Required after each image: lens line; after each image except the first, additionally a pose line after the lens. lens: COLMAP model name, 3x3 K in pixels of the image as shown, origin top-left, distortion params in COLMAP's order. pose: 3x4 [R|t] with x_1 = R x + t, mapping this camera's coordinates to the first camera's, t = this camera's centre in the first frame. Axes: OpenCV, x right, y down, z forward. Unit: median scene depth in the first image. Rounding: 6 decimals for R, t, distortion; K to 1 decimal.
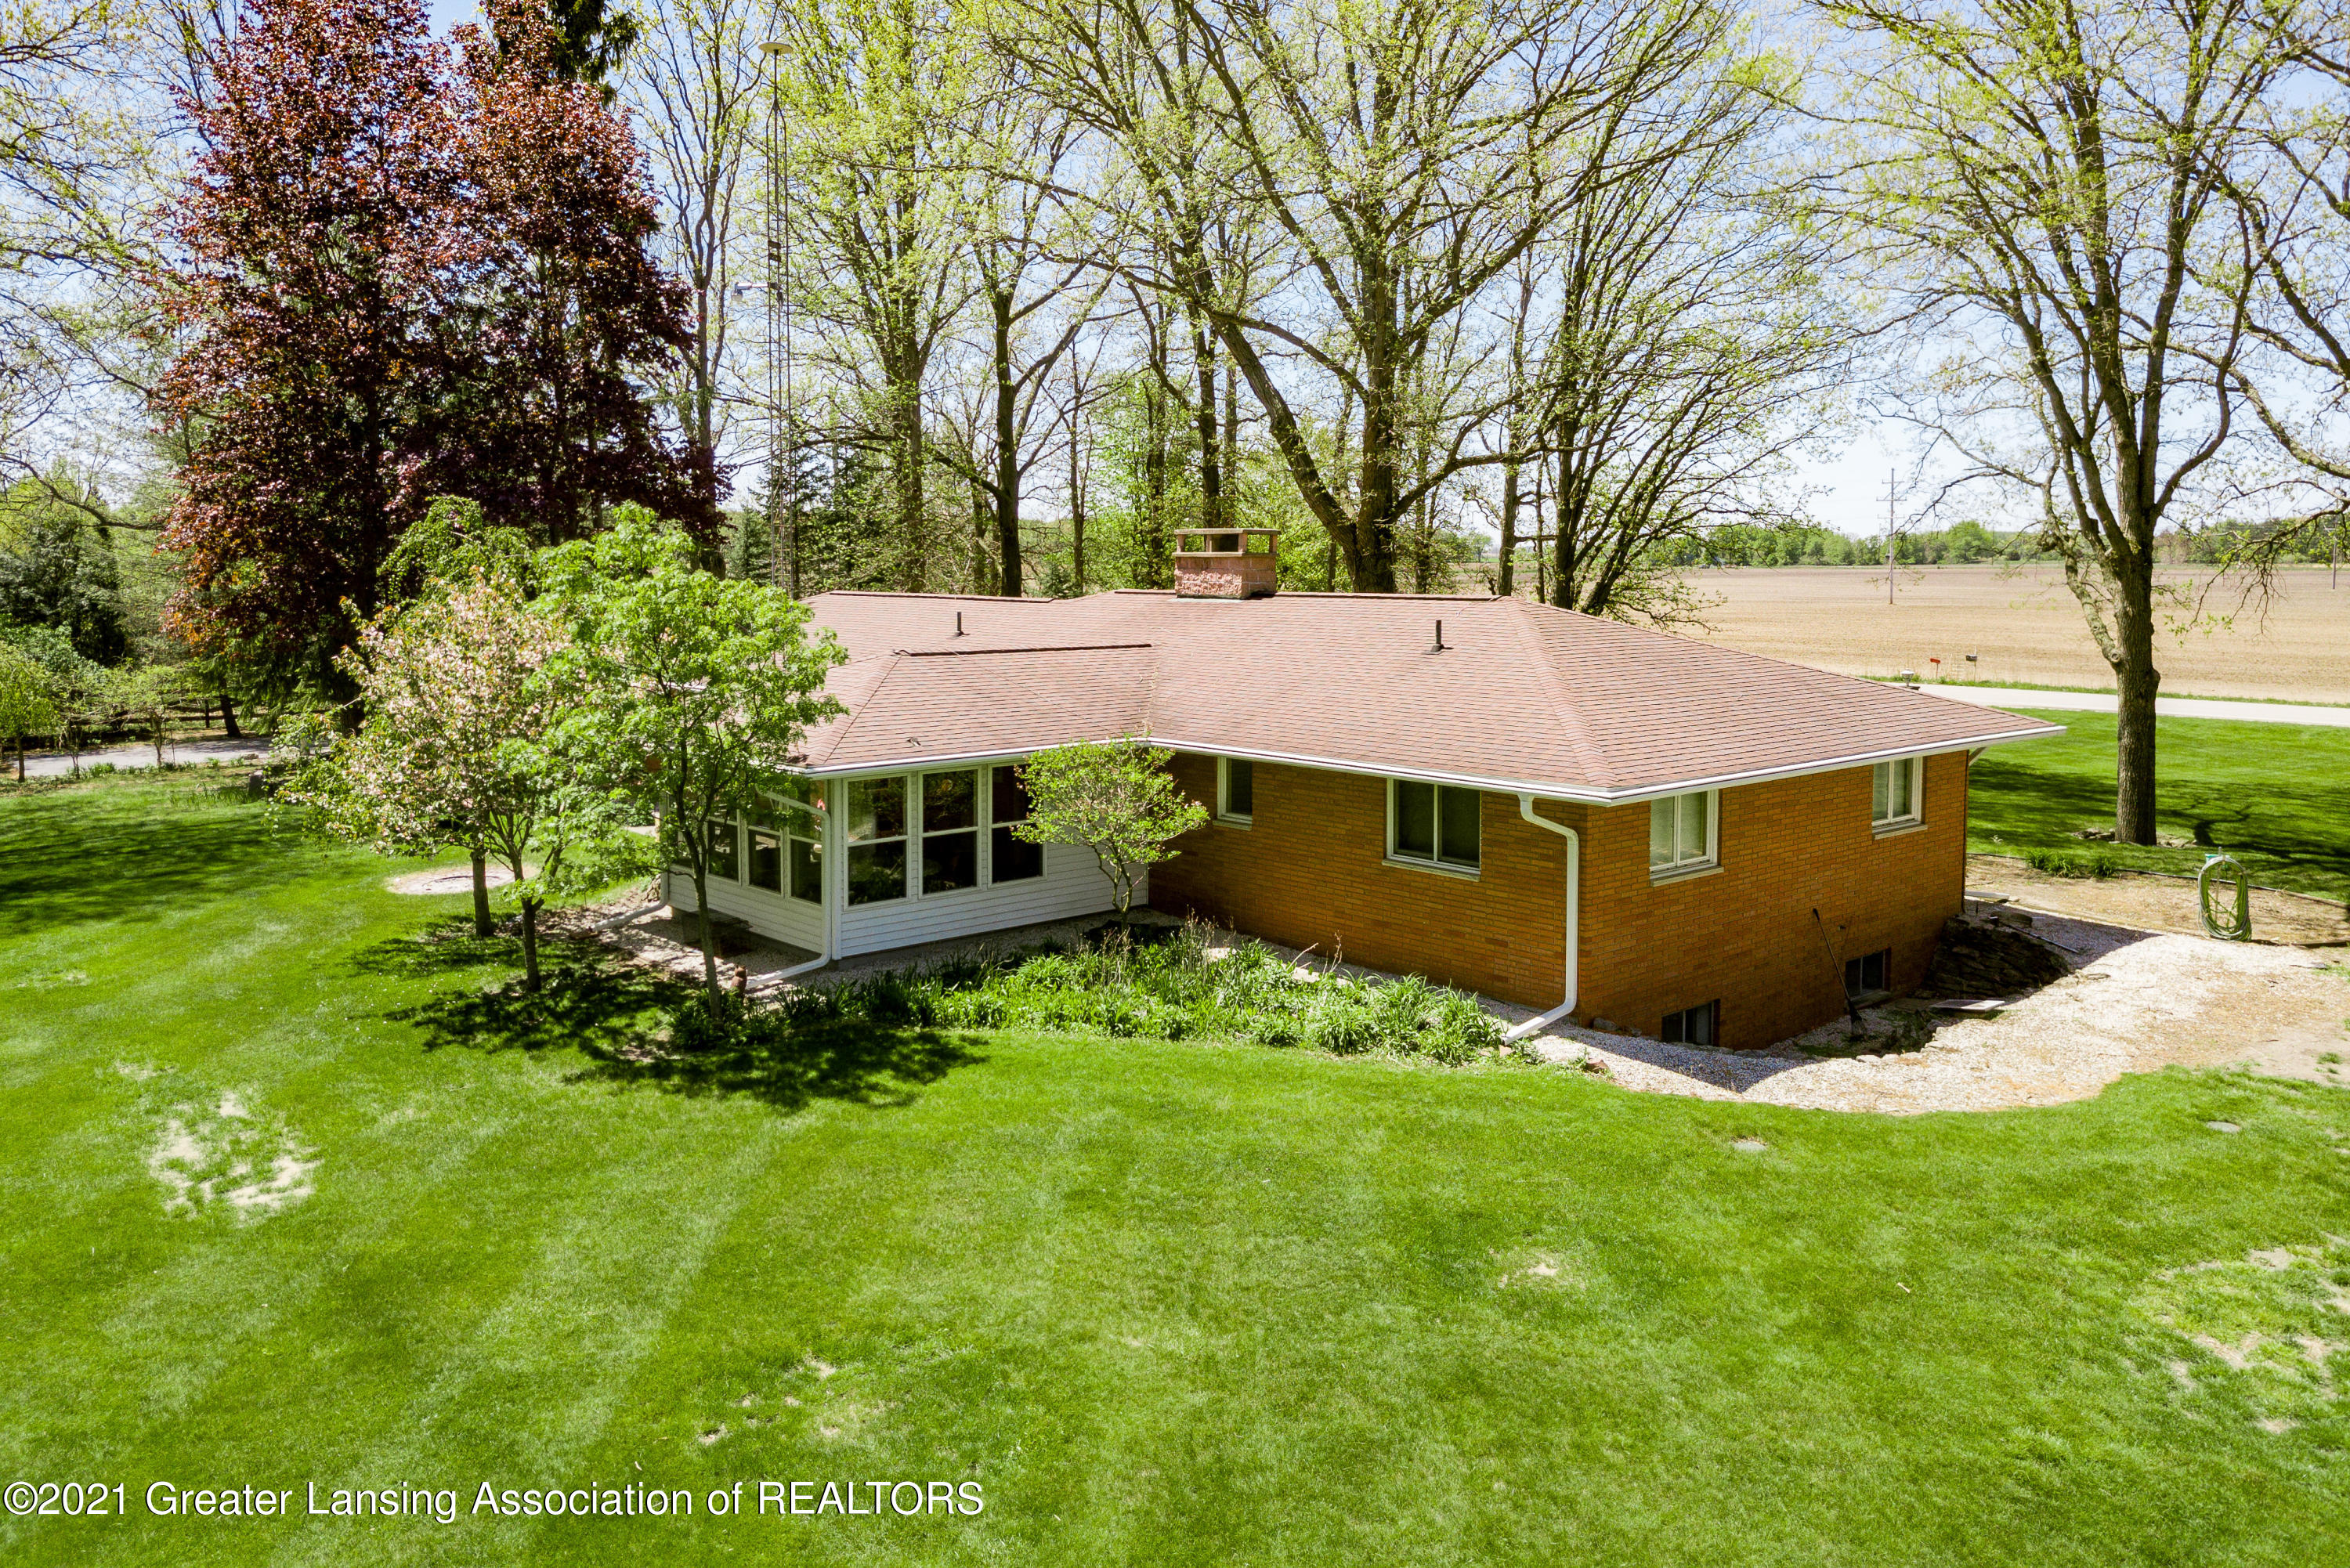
lens RADIAL K [[1787.0, 0, 1175.8], [0, 1787.0, 671.0], [0, 0, 1]] dist [0.023000, 0.005032]
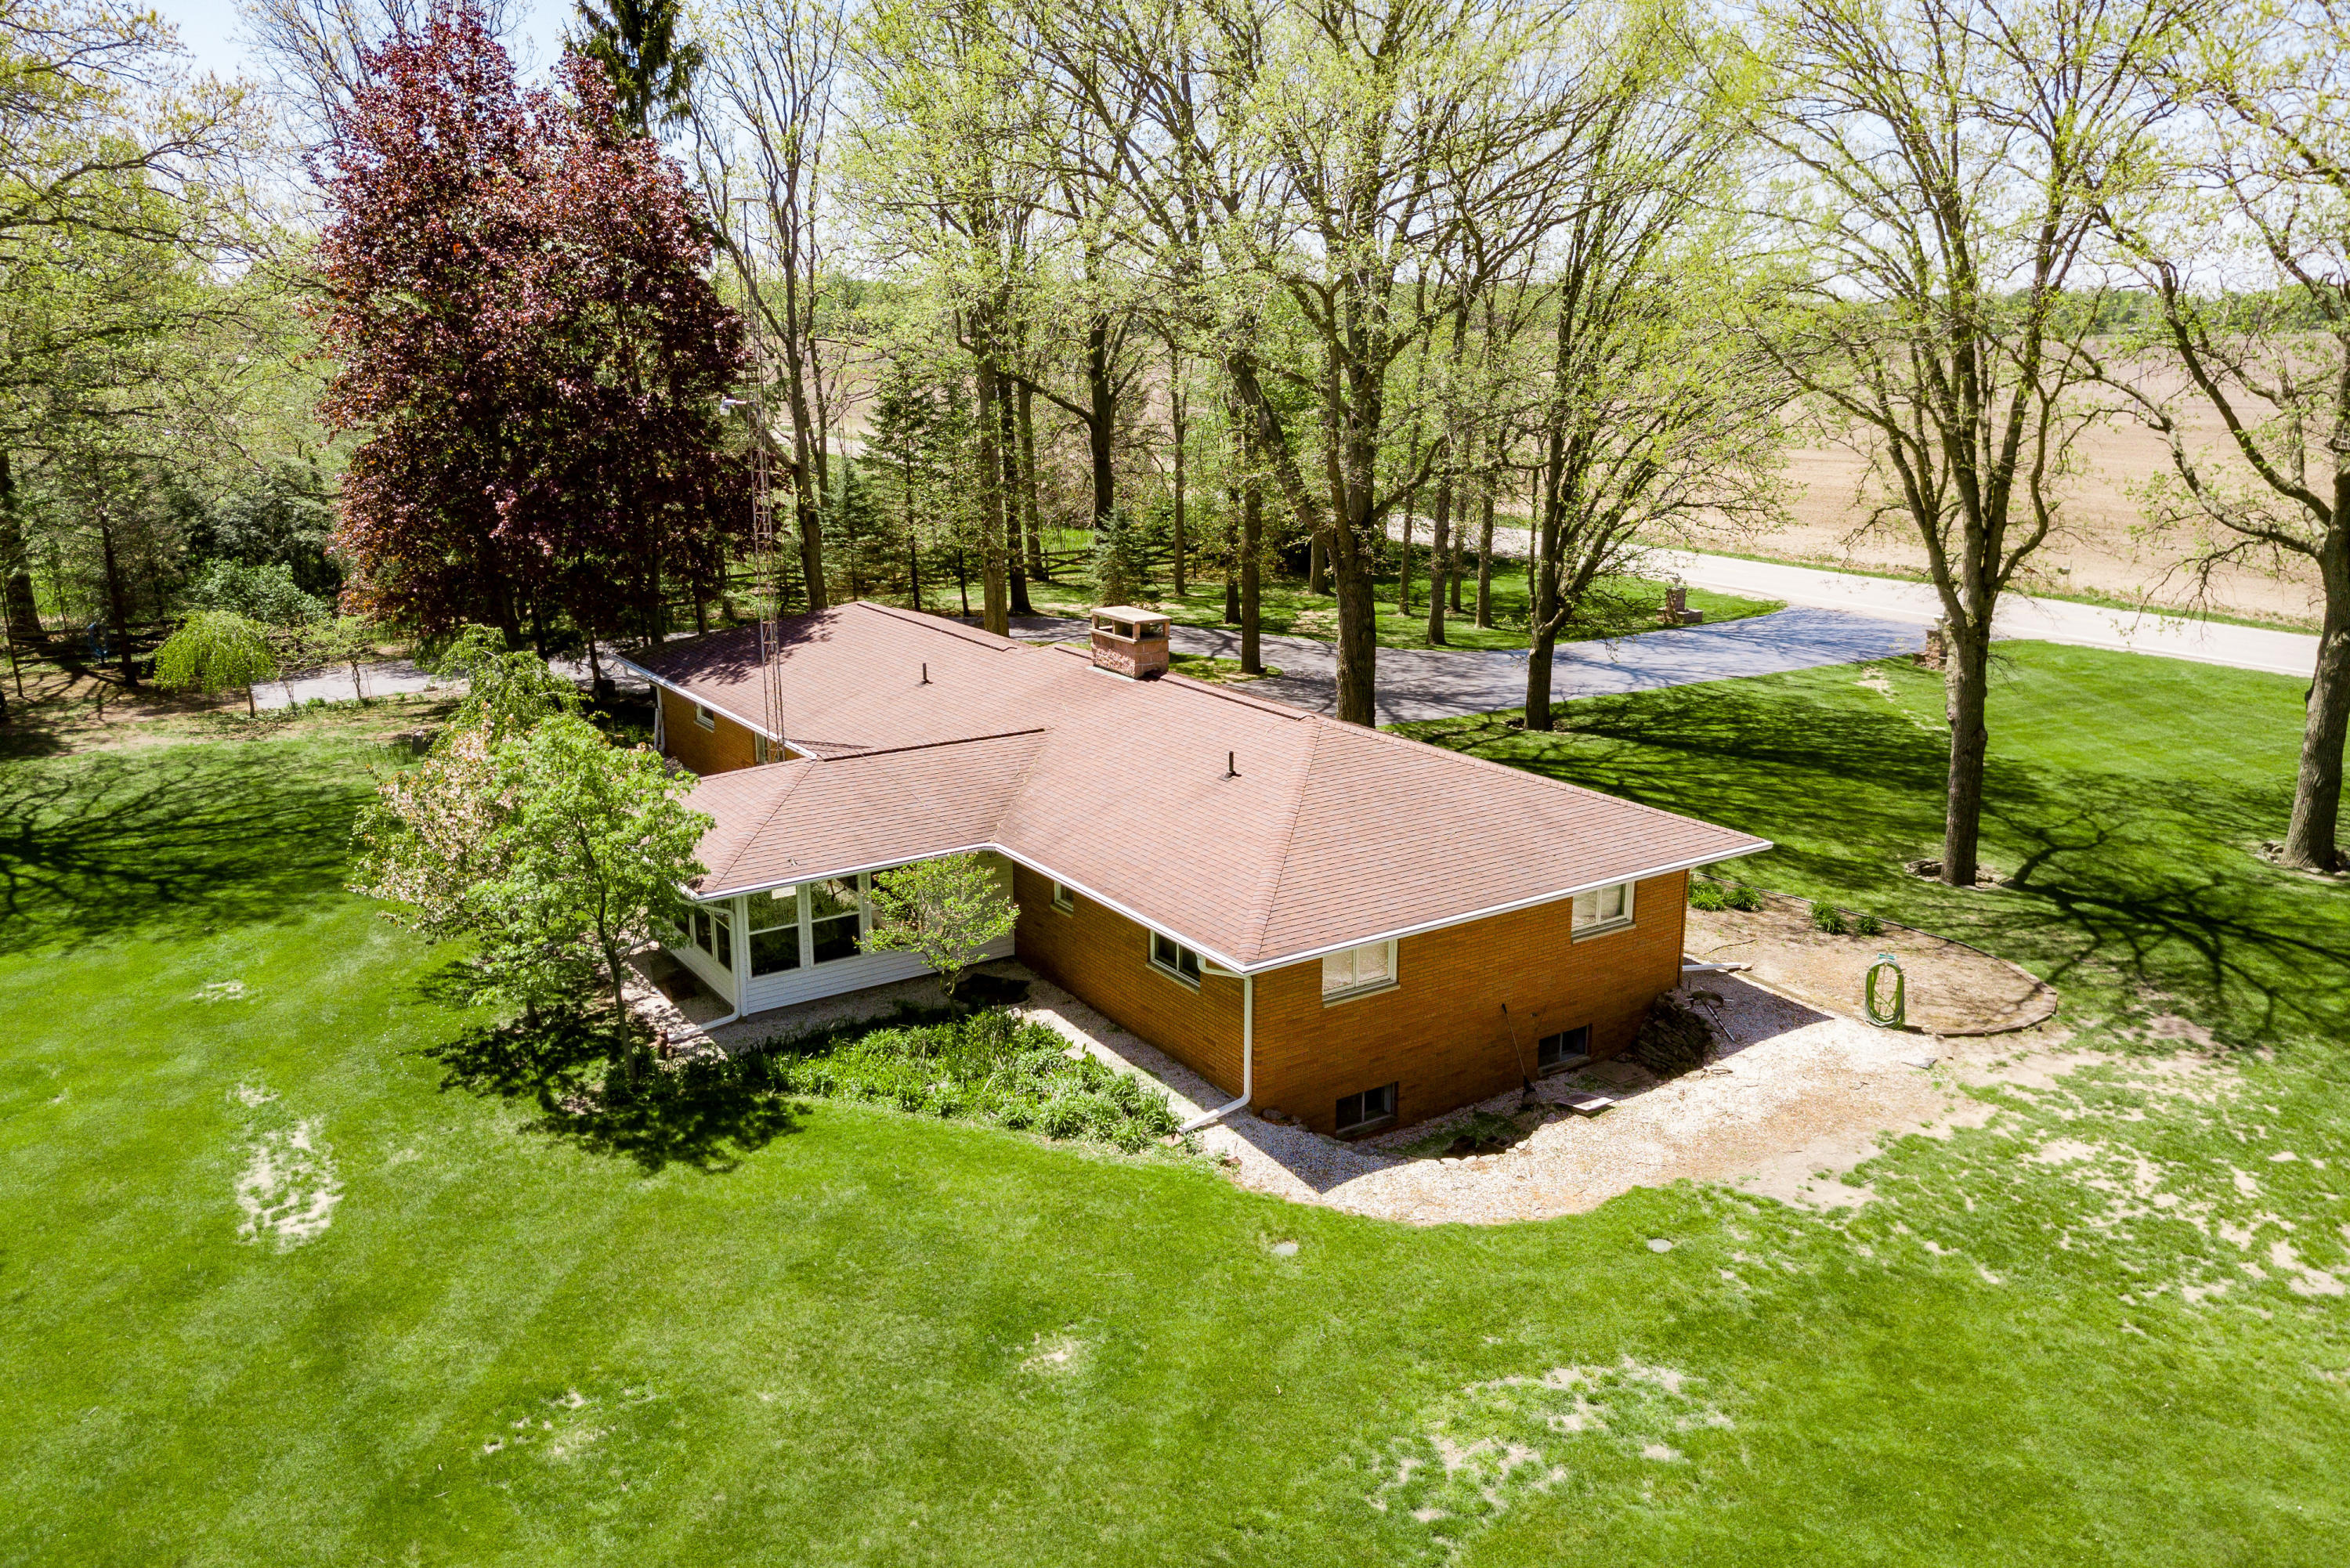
lens RADIAL K [[1779.8, 0, 1175.0], [0, 1779.8, 784.0], [0, 0, 1]] dist [0.021884, 0.004426]
pose [[0.990637, 0.032902, -0.132498, 0.345765], [-0.007209, 0.981777, 0.189898, -0.304733], [0.136332, -0.187165, 0.972822, -0.259920]]
